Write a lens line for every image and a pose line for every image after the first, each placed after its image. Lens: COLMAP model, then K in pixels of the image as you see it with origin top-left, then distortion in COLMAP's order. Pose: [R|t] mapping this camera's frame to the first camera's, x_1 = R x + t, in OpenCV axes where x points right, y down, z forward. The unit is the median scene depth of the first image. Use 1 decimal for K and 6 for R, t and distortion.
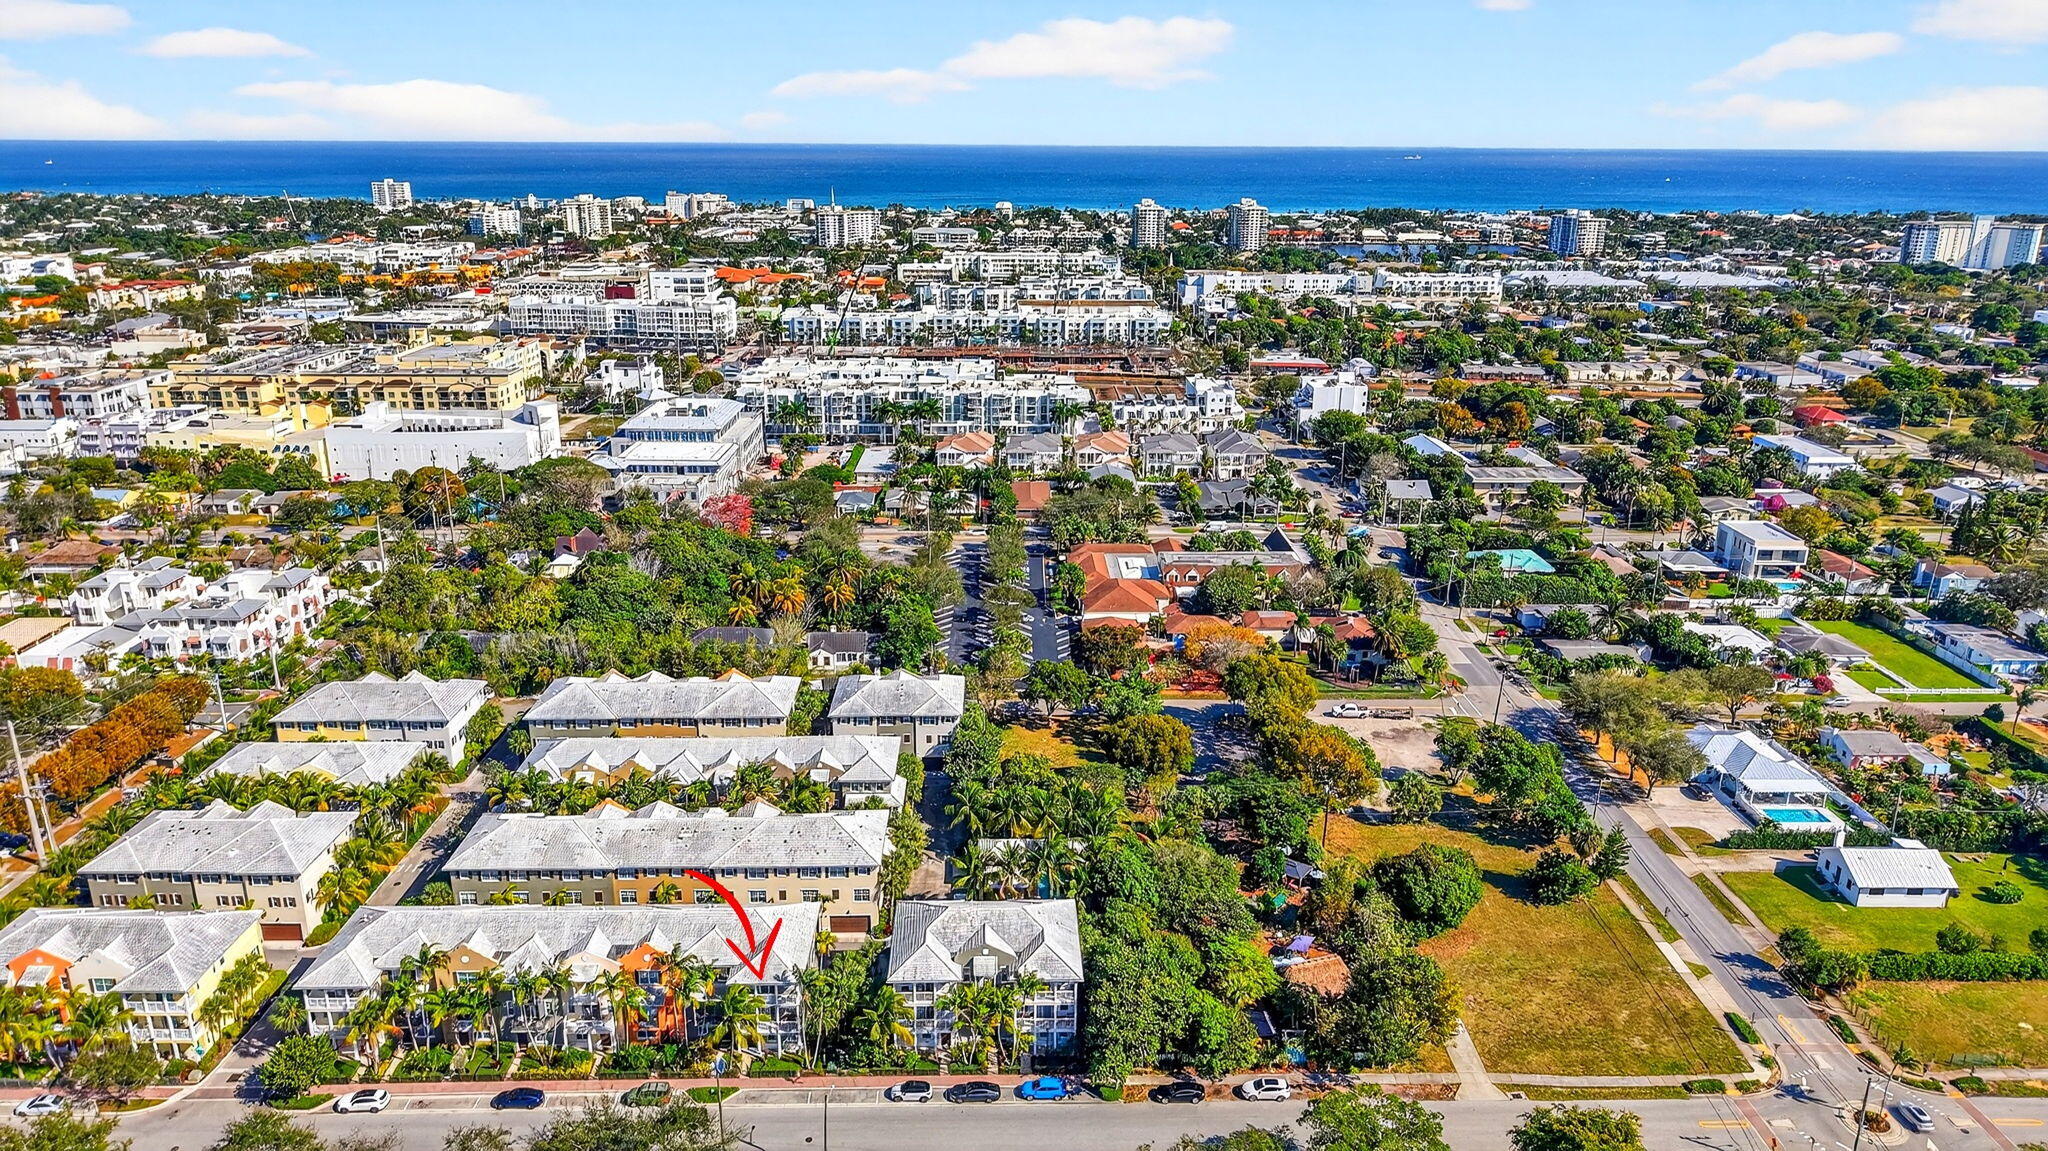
lens RADIAL K [[1329.7, 0, 1055.0], [0, 1329.7, 576.6], [0, 0, 1]] dist [0.039248, -0.057756]
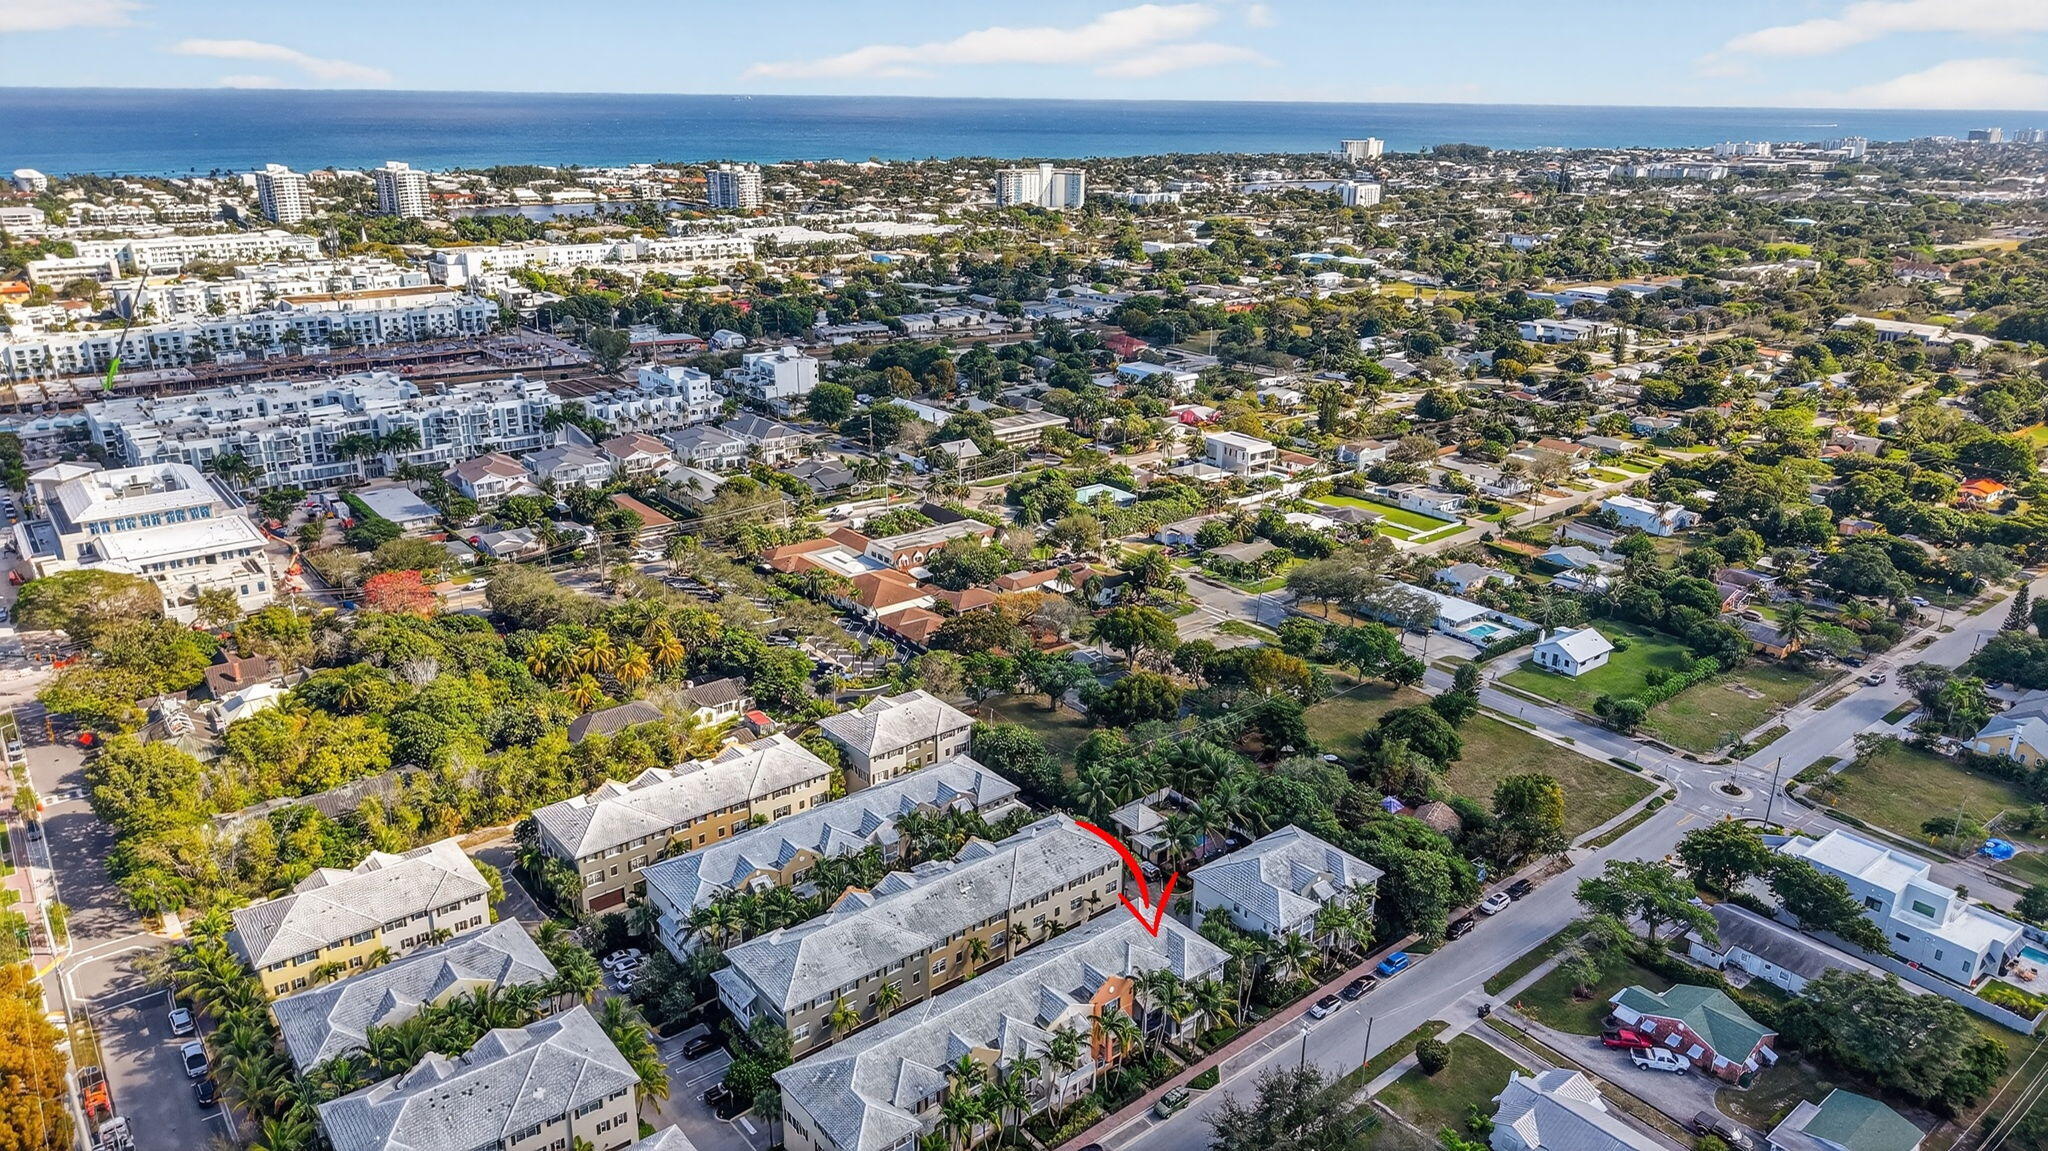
lens RADIAL K [[1329.7, 0, 1055.0], [0, 1329.7, 576.6], [0, 0, 1]] dist [0.039248, -0.057756]
pose [[0.784381, -0.203276, 0.586025, -0.283392], [0.181787, 0.978627, 0.096141, -0.043973], [-0.593043, 0.031121, 0.804569, 0.058114]]
